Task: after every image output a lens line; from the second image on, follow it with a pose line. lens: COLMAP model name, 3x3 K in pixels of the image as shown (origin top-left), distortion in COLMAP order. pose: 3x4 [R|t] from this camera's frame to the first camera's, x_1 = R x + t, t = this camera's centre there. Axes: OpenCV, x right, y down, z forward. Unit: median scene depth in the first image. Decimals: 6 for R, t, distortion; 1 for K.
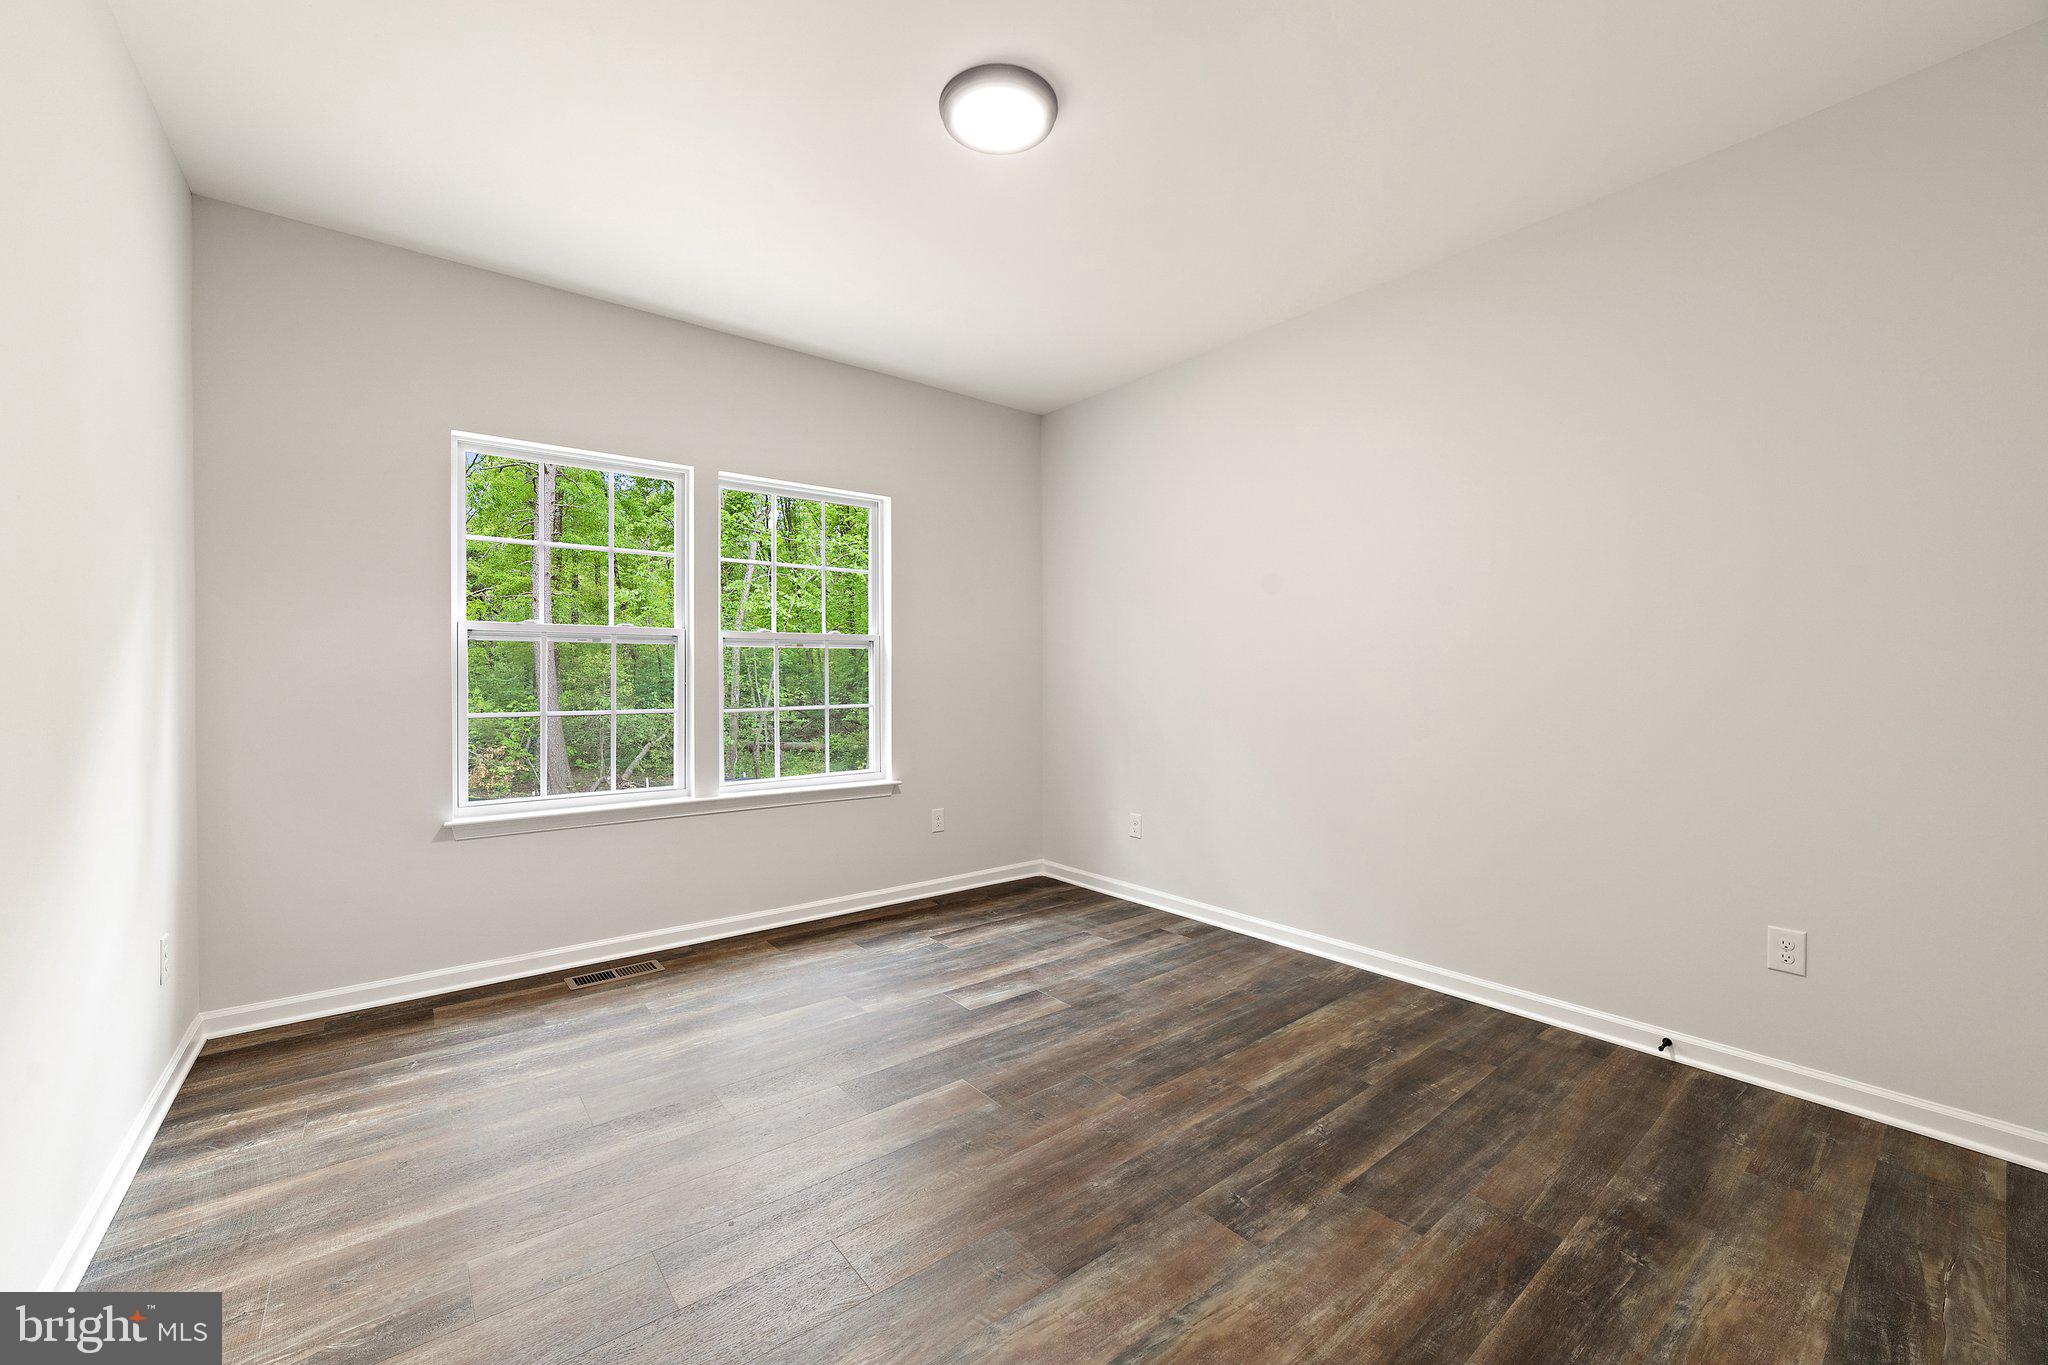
lens RADIAL K [[789.0, 0, 1014.4], [0, 789.0, 696.1], [0, 0, 1]] dist [-0.015033, 0.006302]
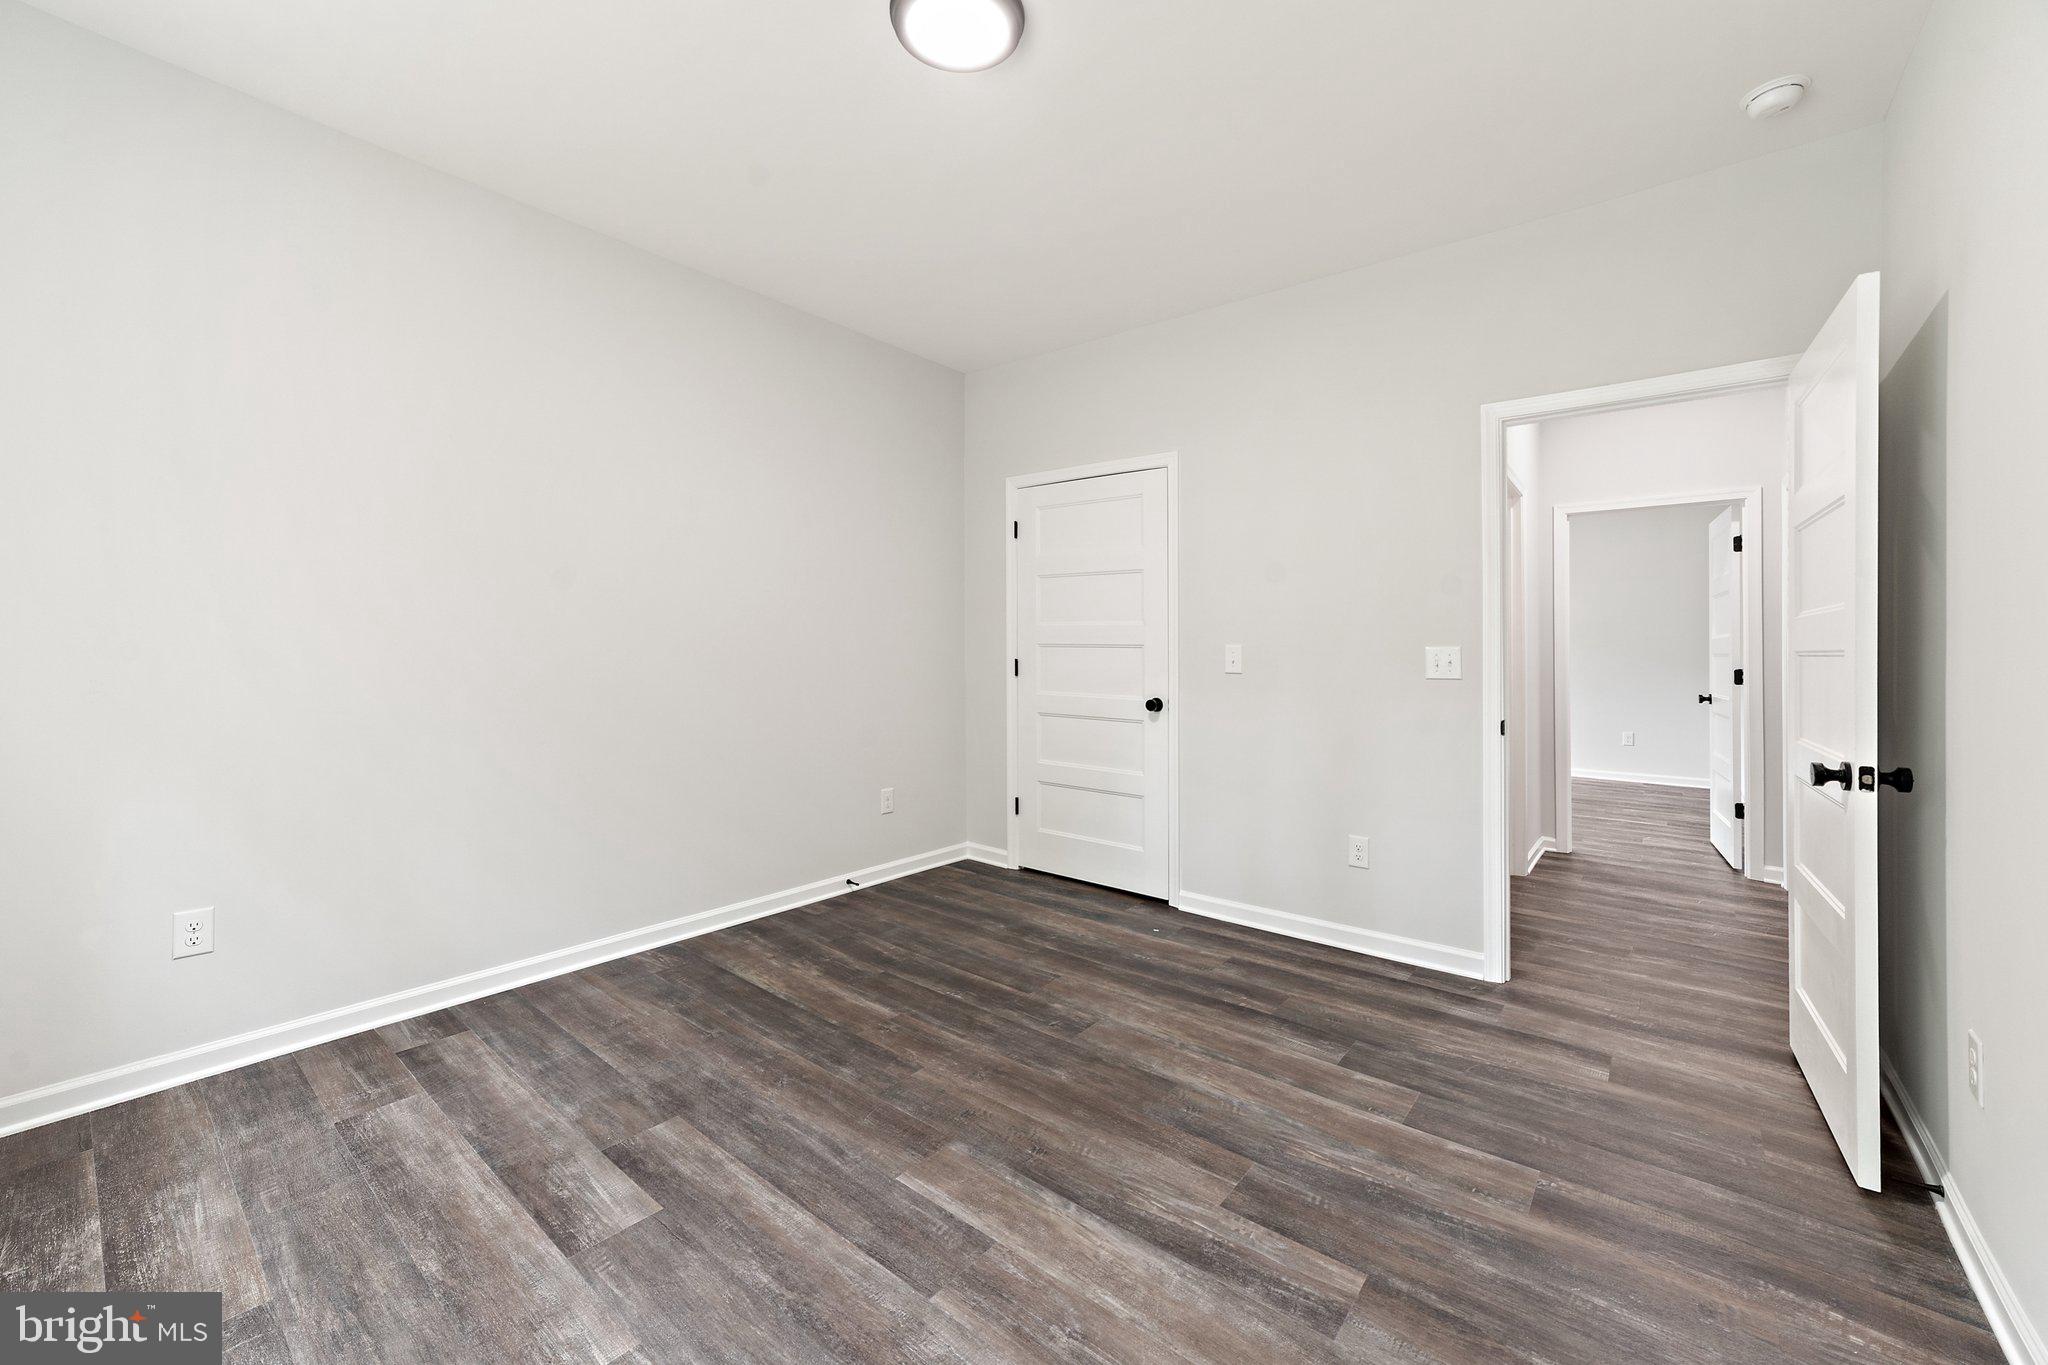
lens RADIAL K [[810.7, 0, 1023.1], [0, 810.7, 645.6], [0, 0, 1]] dist [-0.019192, 0.005631]
pose [[-0.208608, -0.000076, 0.977999, -0.784730], [0.016169, 0.999863, 0.003526, -0.028076], [-0.977866, 0.016549, -0.208578, 0.947153]]
